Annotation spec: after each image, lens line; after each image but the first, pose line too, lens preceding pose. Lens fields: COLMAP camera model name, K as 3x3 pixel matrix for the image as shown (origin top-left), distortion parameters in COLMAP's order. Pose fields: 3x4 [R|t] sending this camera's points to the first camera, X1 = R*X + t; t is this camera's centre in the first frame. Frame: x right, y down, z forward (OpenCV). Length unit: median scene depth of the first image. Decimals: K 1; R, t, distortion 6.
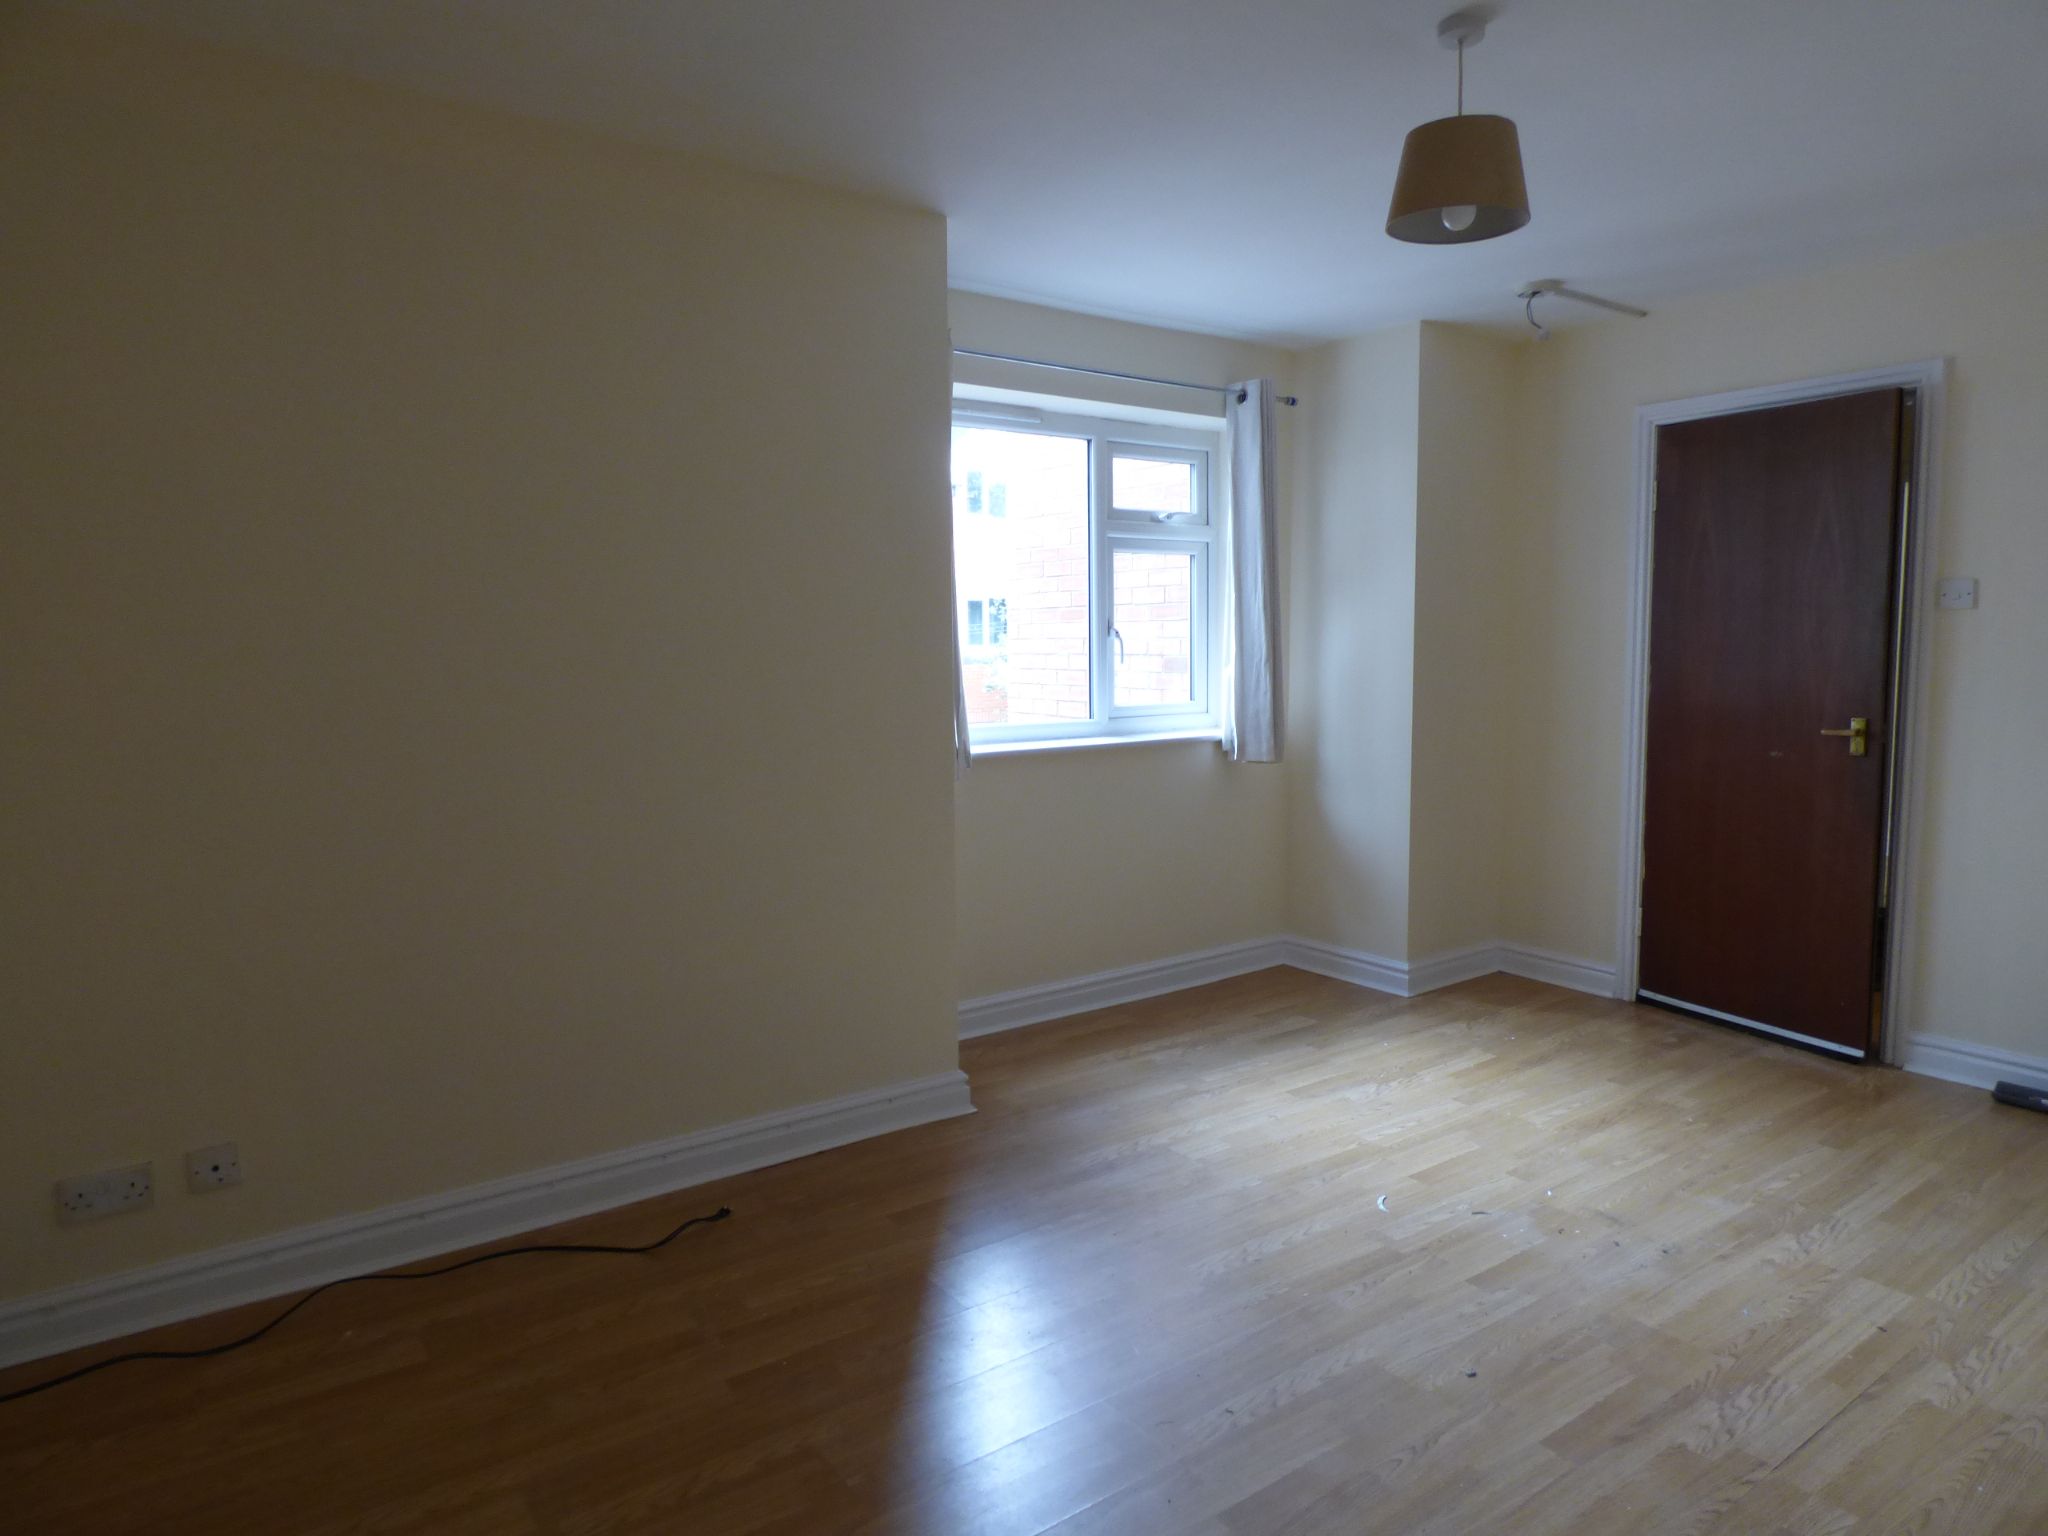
lens RADIAL K [[1237.2, 0, 1031.0], [0, 1237.2, 761.2], [0, 0, 1]] dist [-0.015637, 0.000738]
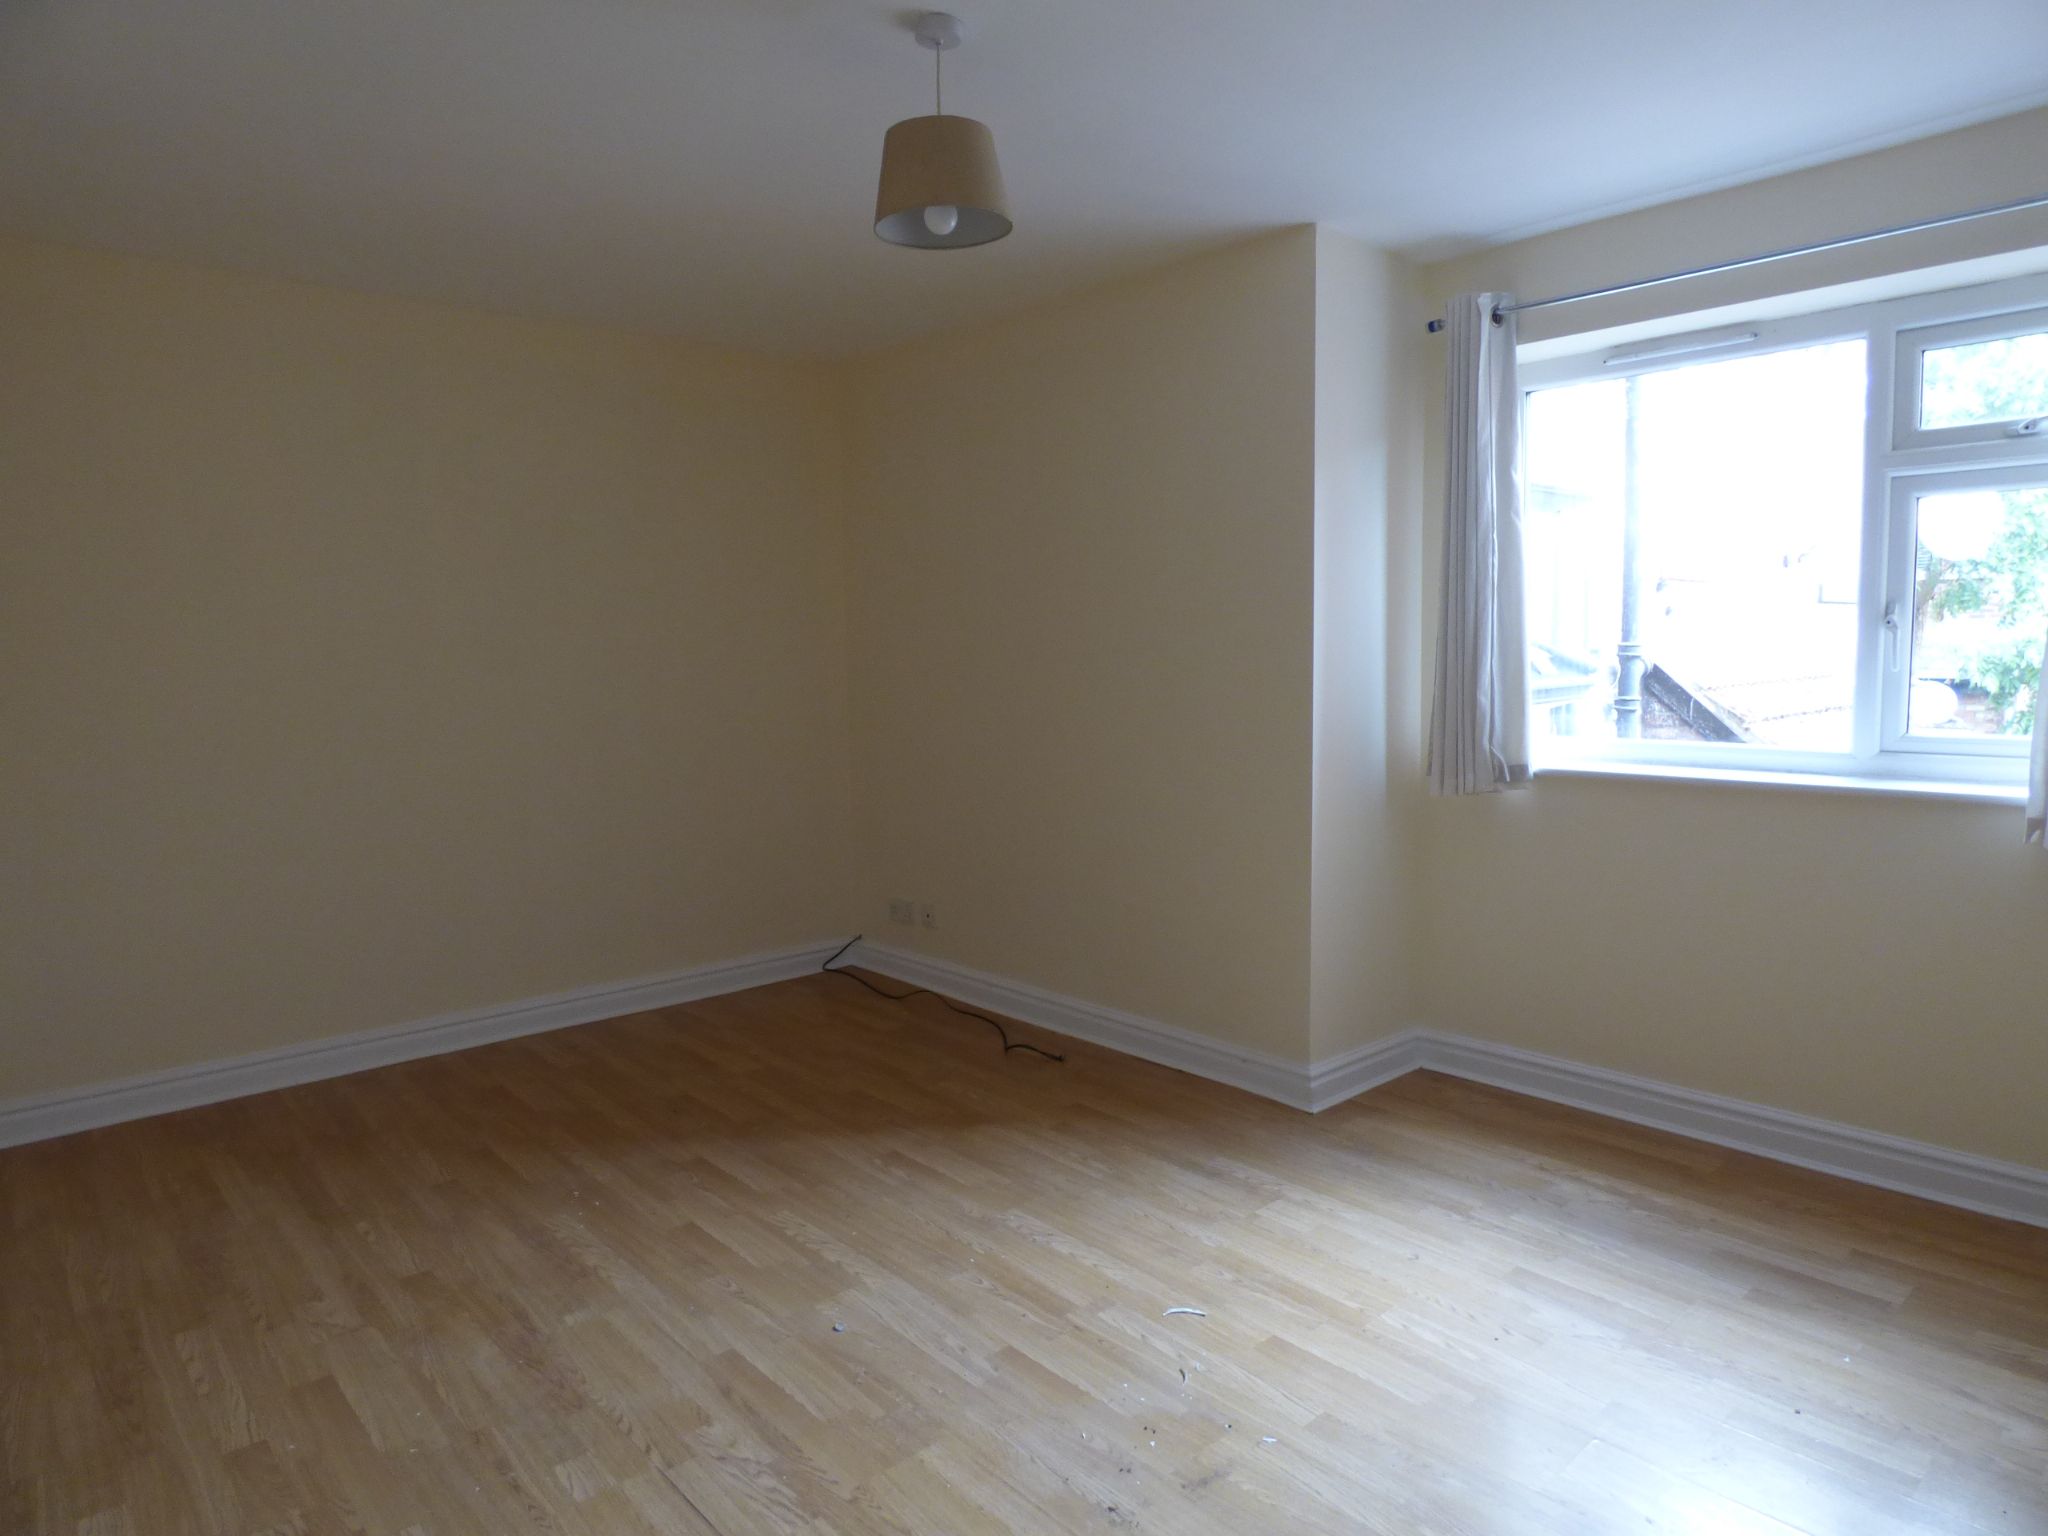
lens RADIAL K [[1237.2, 0, 1031.0], [0, 1237.2, 761.2], [0, 0, 1]] dist [-0.015637, 0.000738]
pose [[0.115897, 0.097832, -0.988432, 0.971829], [-0.080620, 0.992781, 0.088809, -0.075752], [0.989984, 0.069395, 0.122947, 0.692609]]
